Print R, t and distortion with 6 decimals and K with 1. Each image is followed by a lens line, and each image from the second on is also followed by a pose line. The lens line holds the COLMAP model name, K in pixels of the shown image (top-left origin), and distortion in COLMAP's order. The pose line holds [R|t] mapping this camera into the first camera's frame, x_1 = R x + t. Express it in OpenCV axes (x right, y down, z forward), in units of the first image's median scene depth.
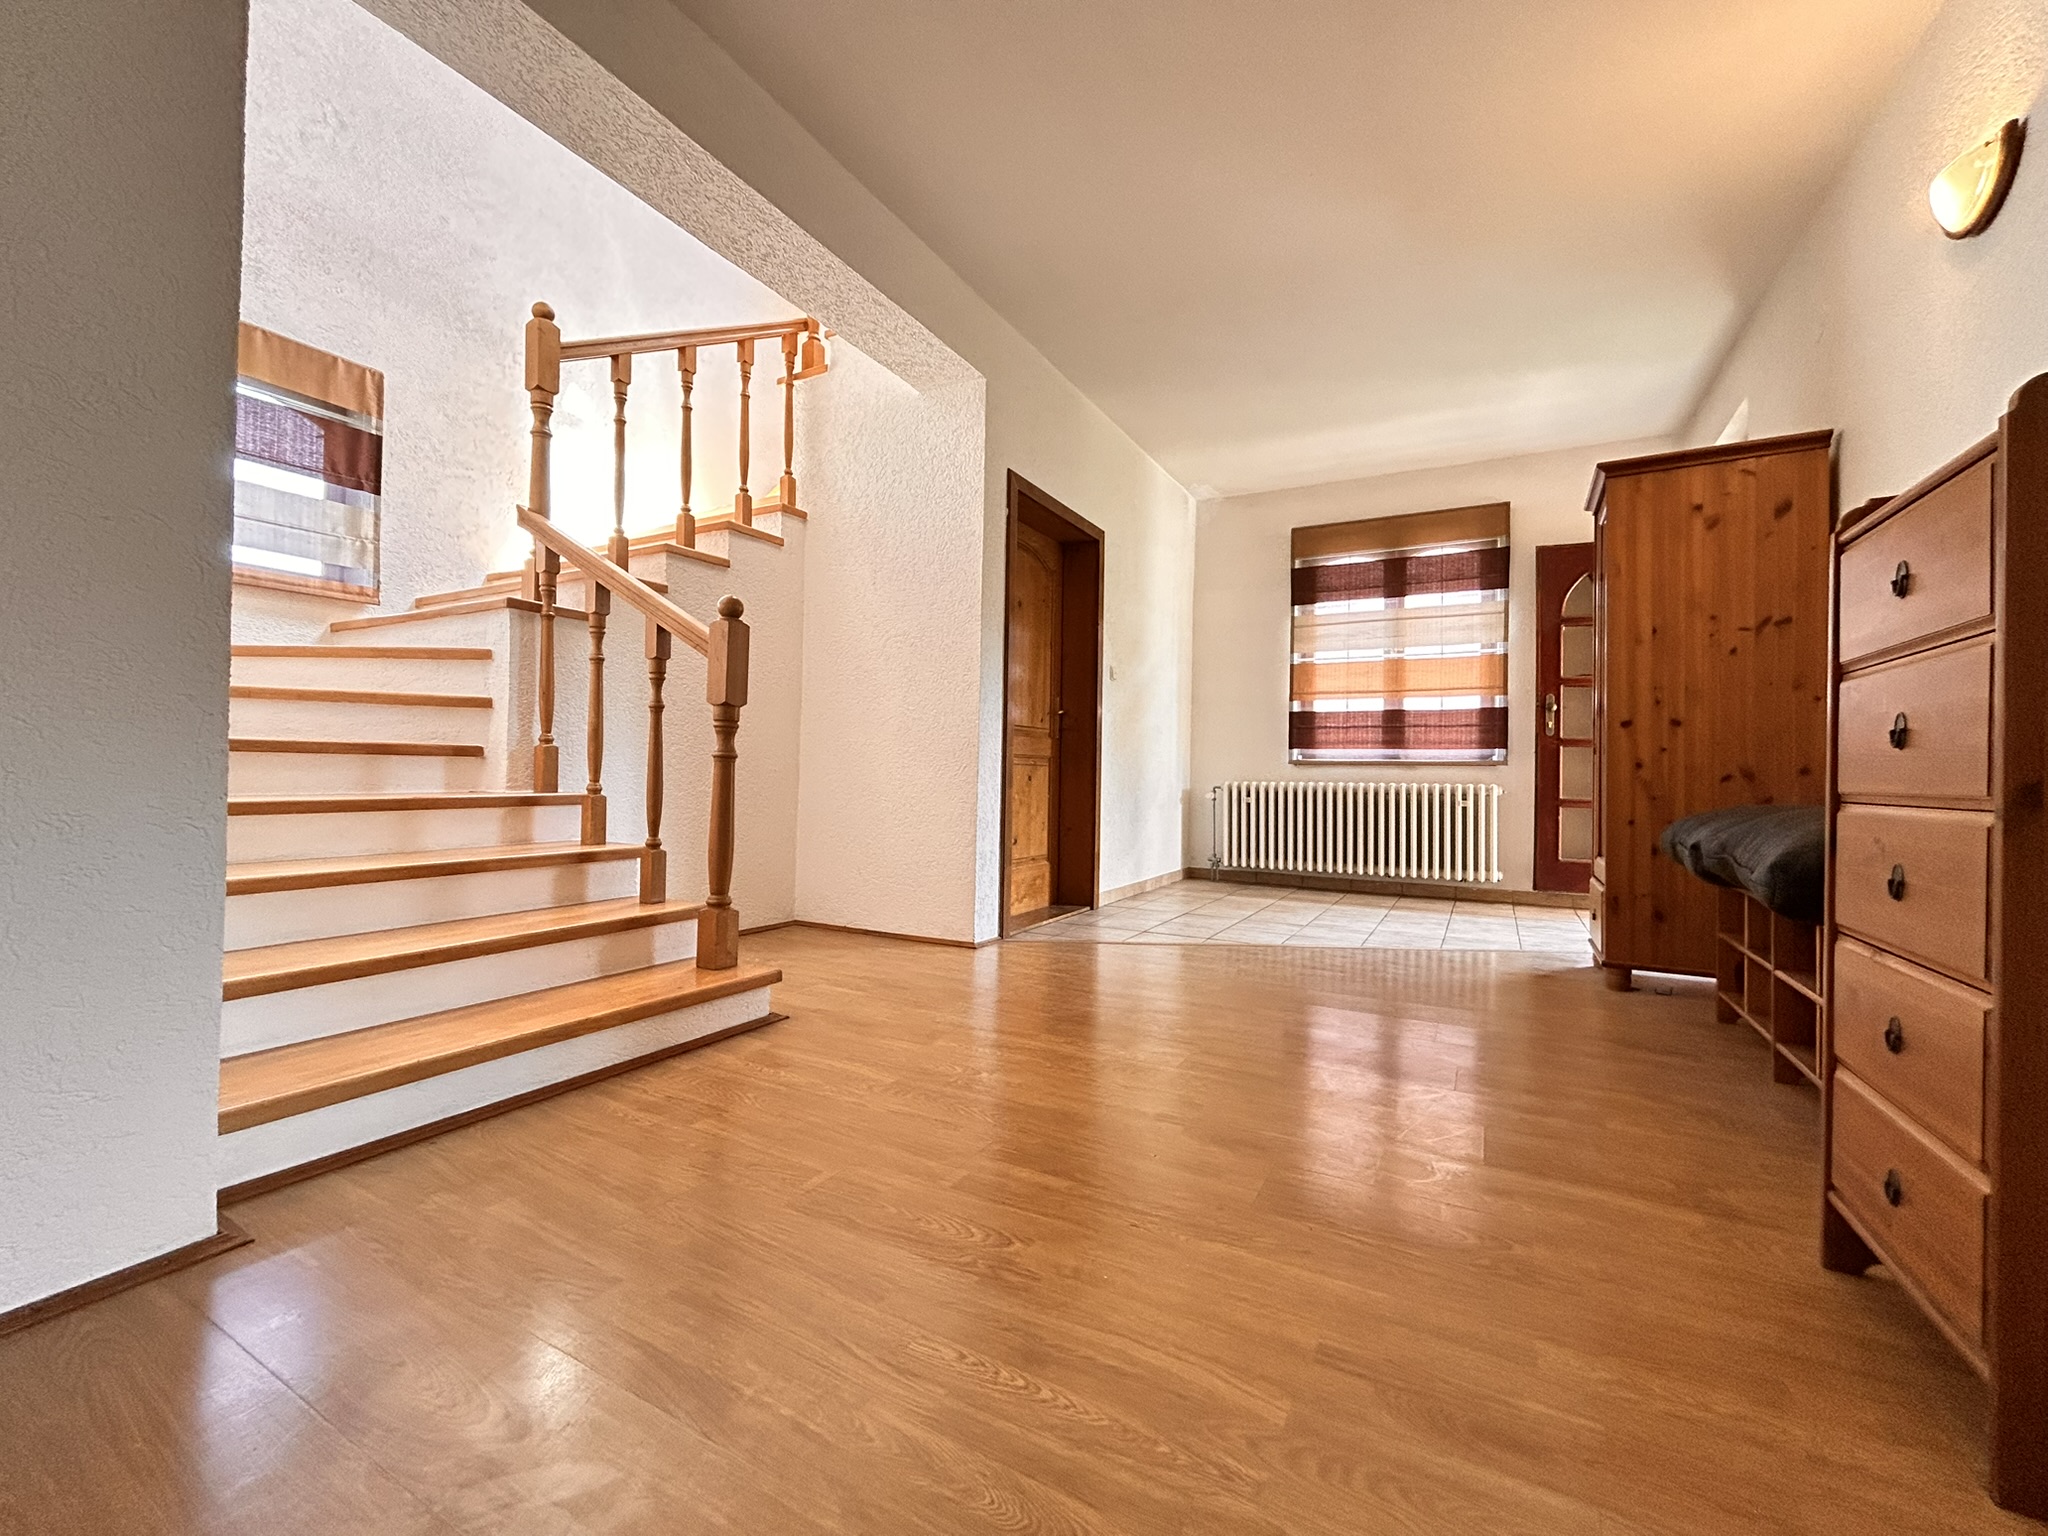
lens RADIAL K [[832.3, 0, 1030.9], [0, 832.3, 768.7], [0, 0, 1]] dist [-0.004511, 0.000999]
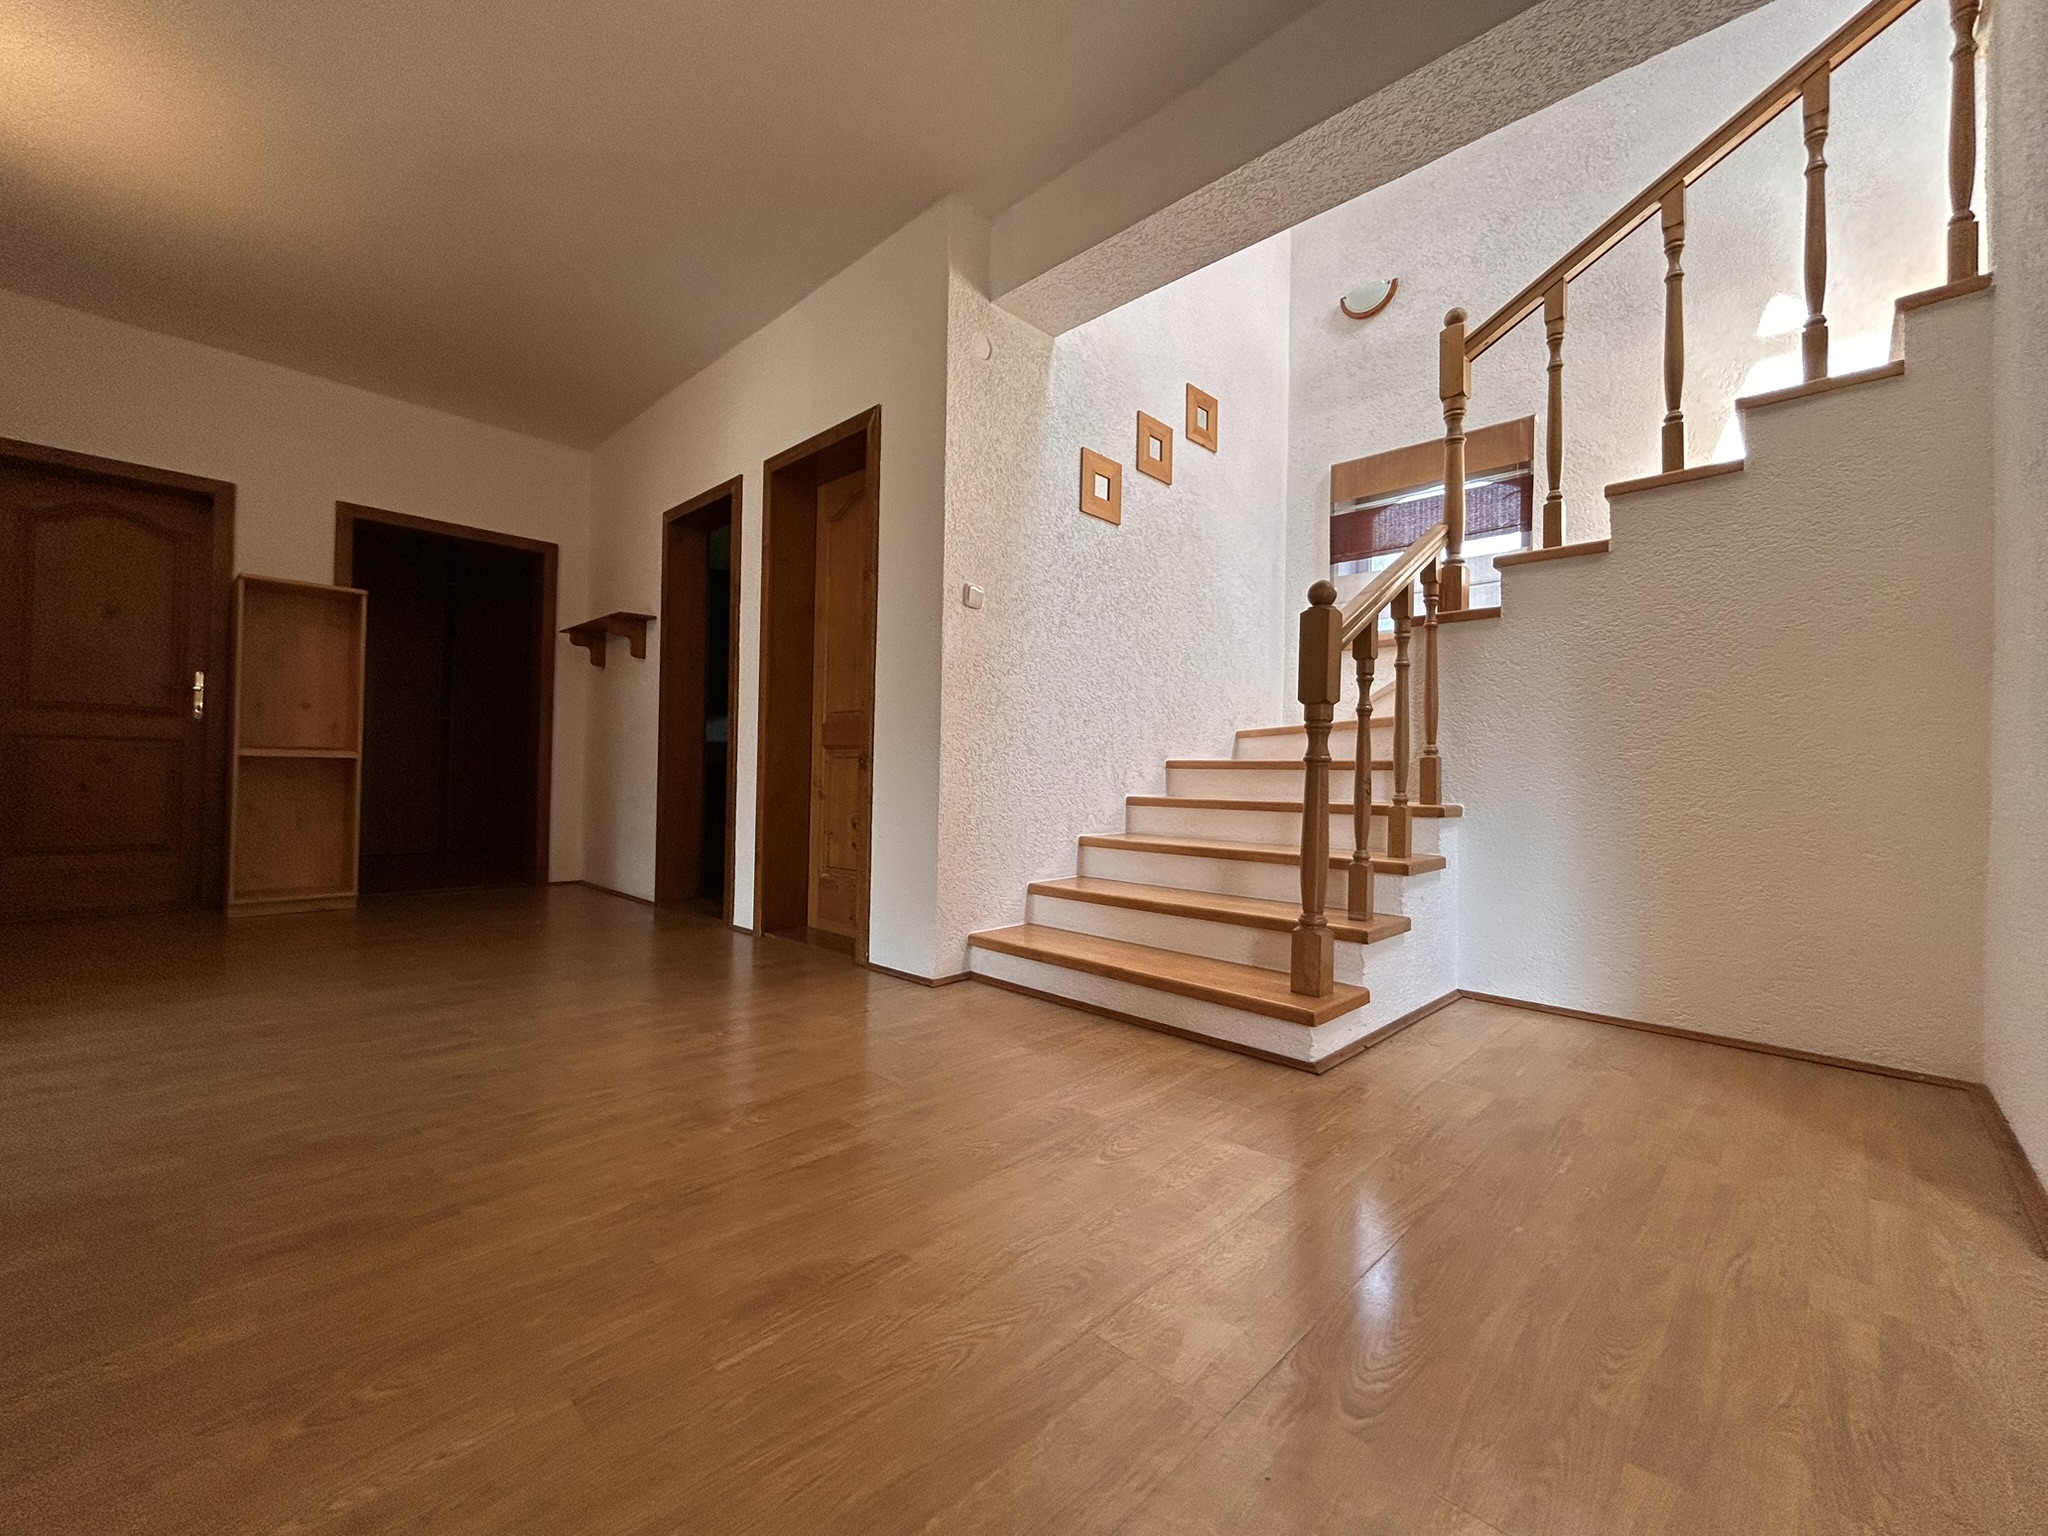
lens RADIAL K [[832.3, 0, 1021.9], [0, 832.3, 770.8], [0, 0, 1]] dist [-0.004511, 0.000999]
pose [[-0.265592, -0.026845, -0.963712, 0.172425], [-0.017407, 0.999583, -0.023048, 0.006777], [0.963928, 0.010654, -0.265949, 0.275159]]
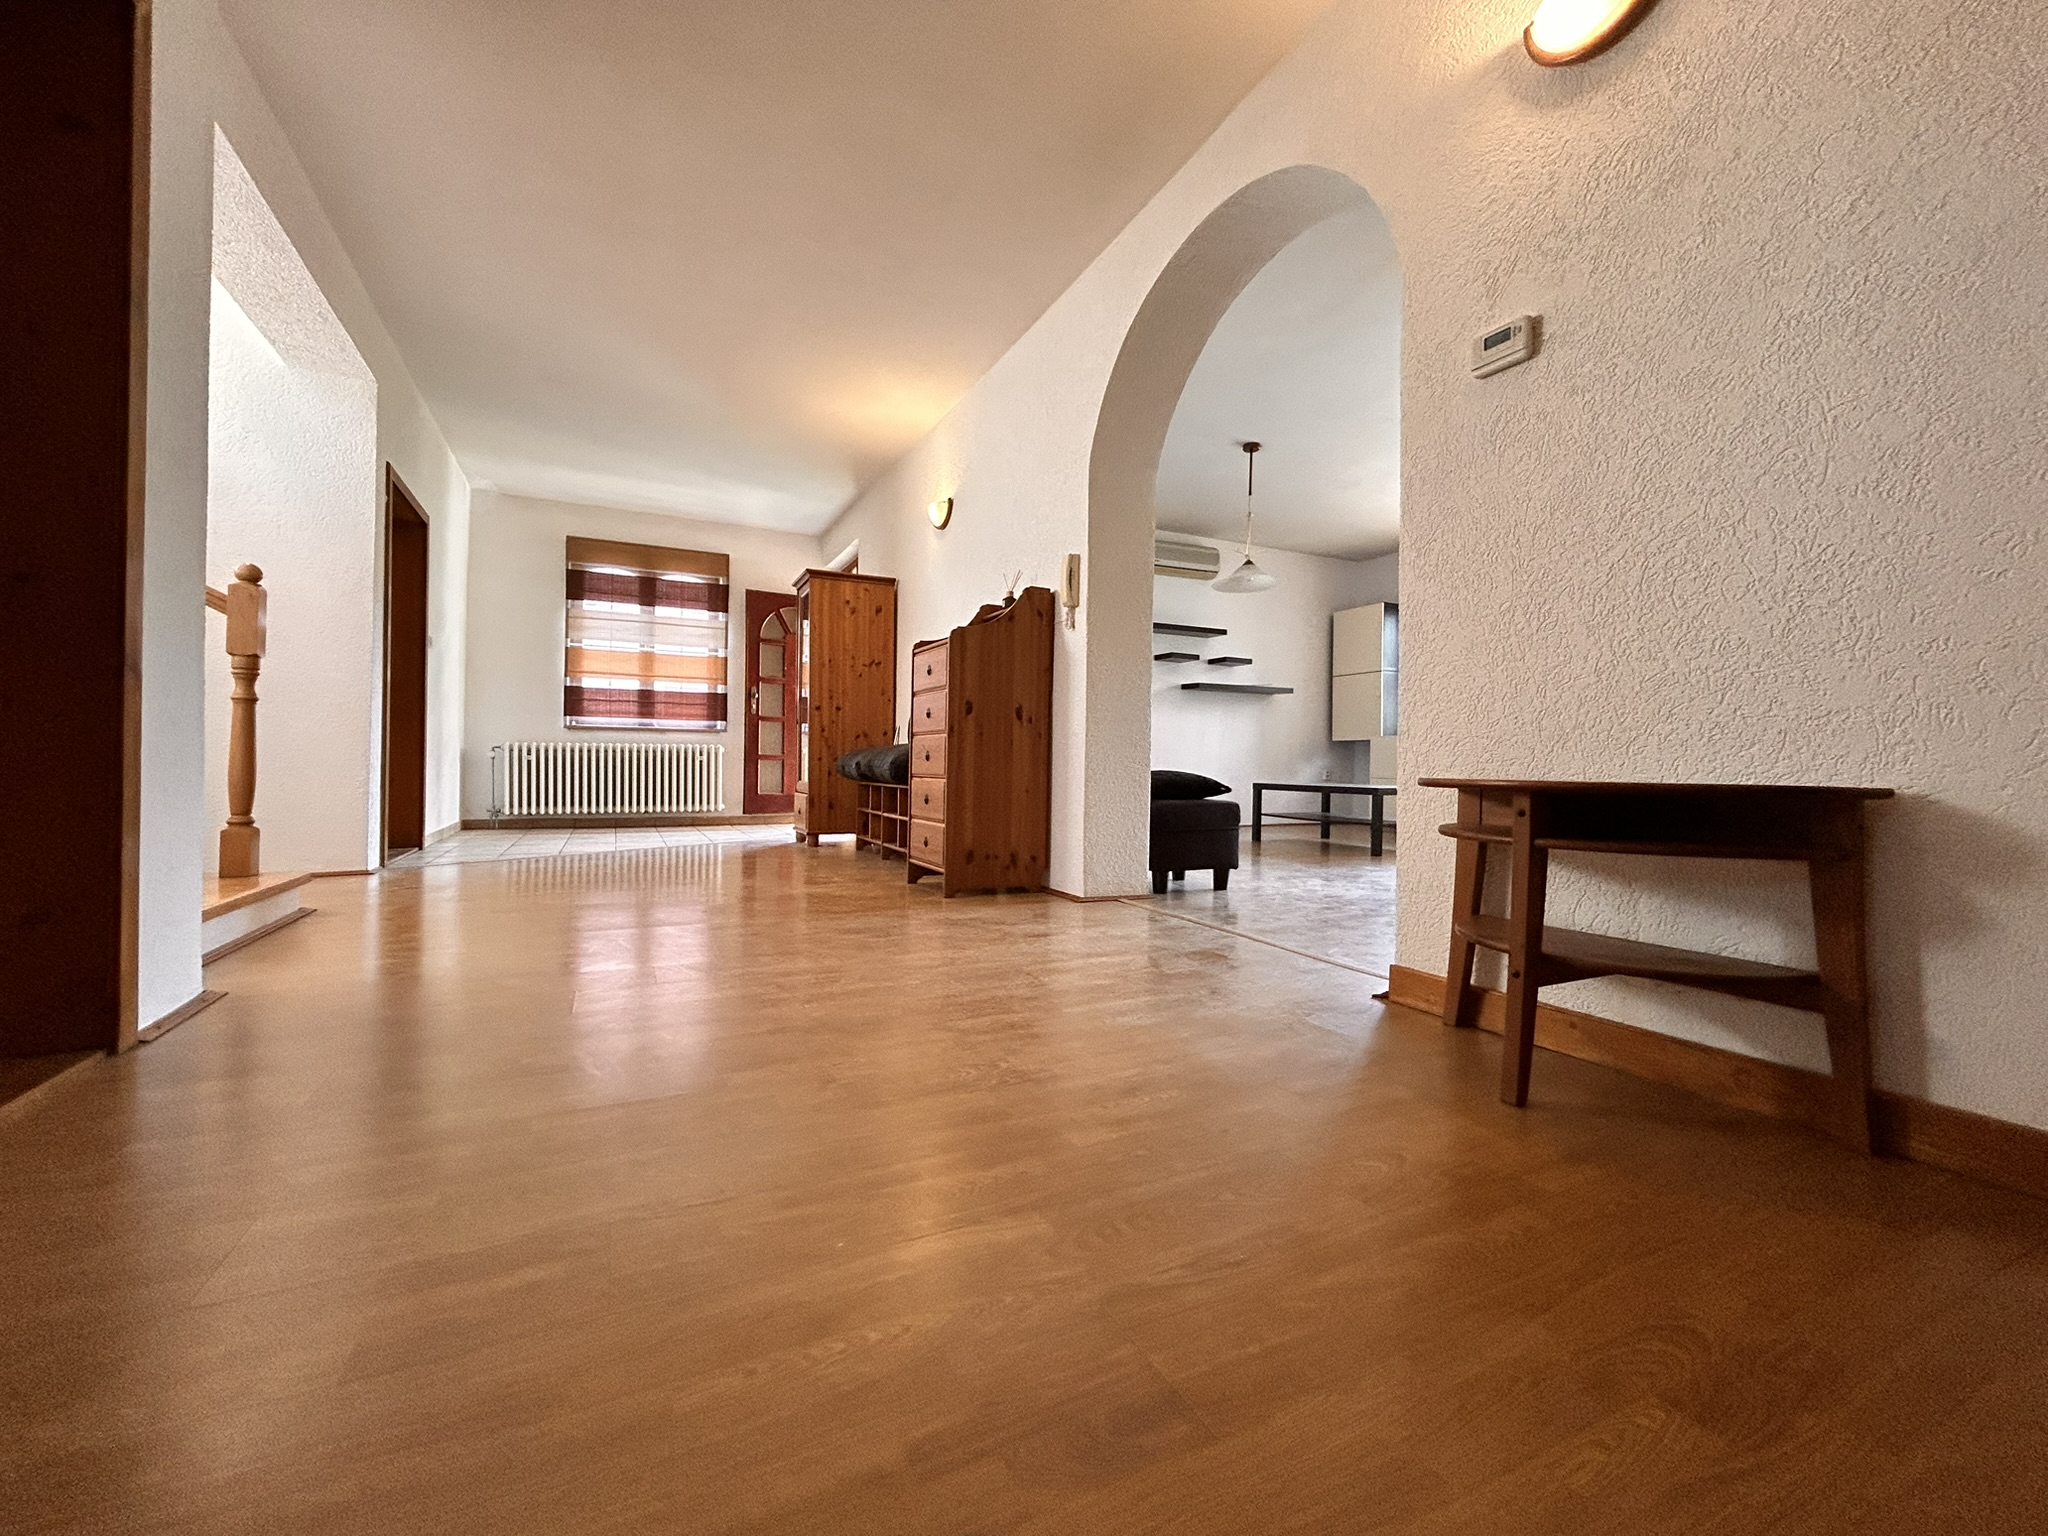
lens RADIAL K [[832.3, 0, 1020.5], [0, 832.3, 766.3], [0, 0, 1]] dist [-0.004511, 0.000999]
pose [[0.573446, -0.009860, 0.819184, -0.346271], [-0.009070, 0.999790, 0.018383, 0.024411], [-0.819193, -0.017971, 0.573236, -0.287297]]
